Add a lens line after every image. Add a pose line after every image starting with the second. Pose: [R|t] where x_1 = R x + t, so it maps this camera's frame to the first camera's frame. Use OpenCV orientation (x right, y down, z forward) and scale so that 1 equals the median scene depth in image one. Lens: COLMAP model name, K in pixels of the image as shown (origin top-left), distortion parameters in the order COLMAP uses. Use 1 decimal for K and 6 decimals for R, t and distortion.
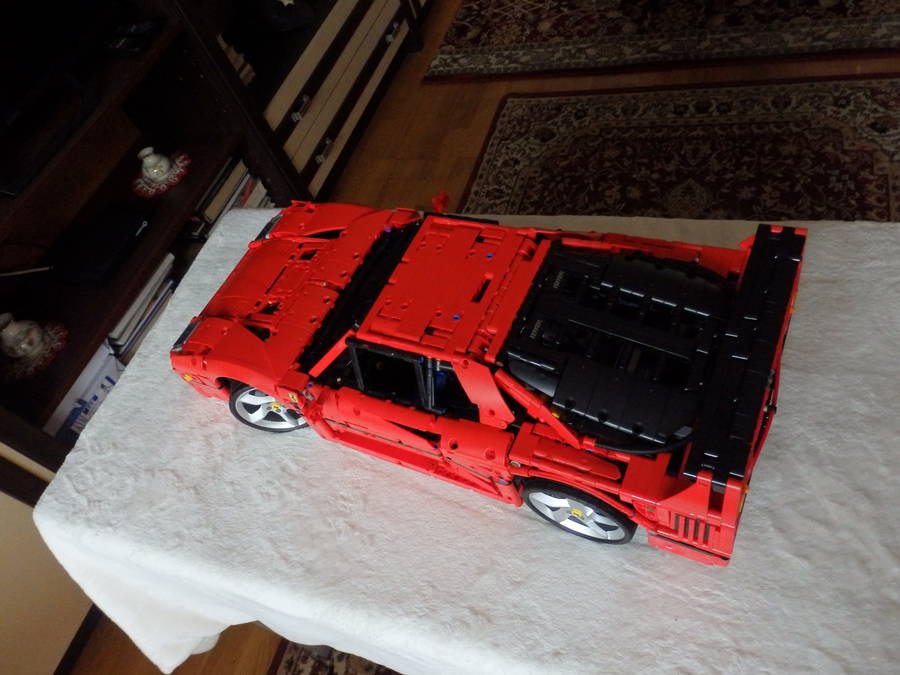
lens RADIAL K [[671.0, 0, 450.0], [0, 671.0, 337.5], [0, 0, 1]] dist [0.010080, 0.004041]
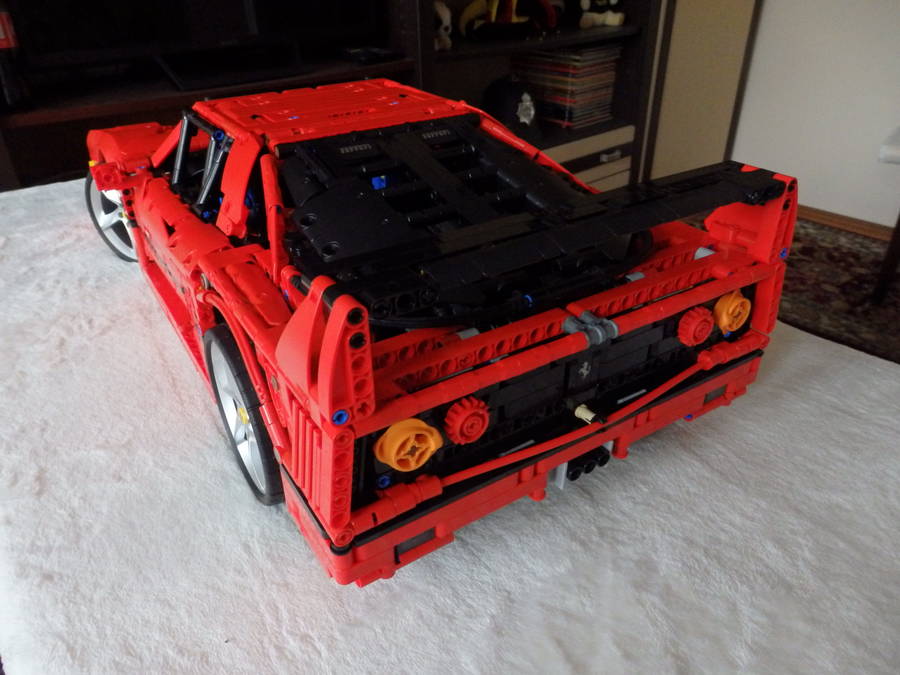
lens RADIAL K [[657.3, 0, 468.3], [0, 657.3, 365.8], [0, 0, 1]] dist [0.006555, 0.003703]
pose [[0.823003, 0.486722, -0.292862, 0.477475], [-0.552647, 0.805282, -0.214713, 0.223324], [0.131331, 0.338559, 0.931735, 0.416928]]
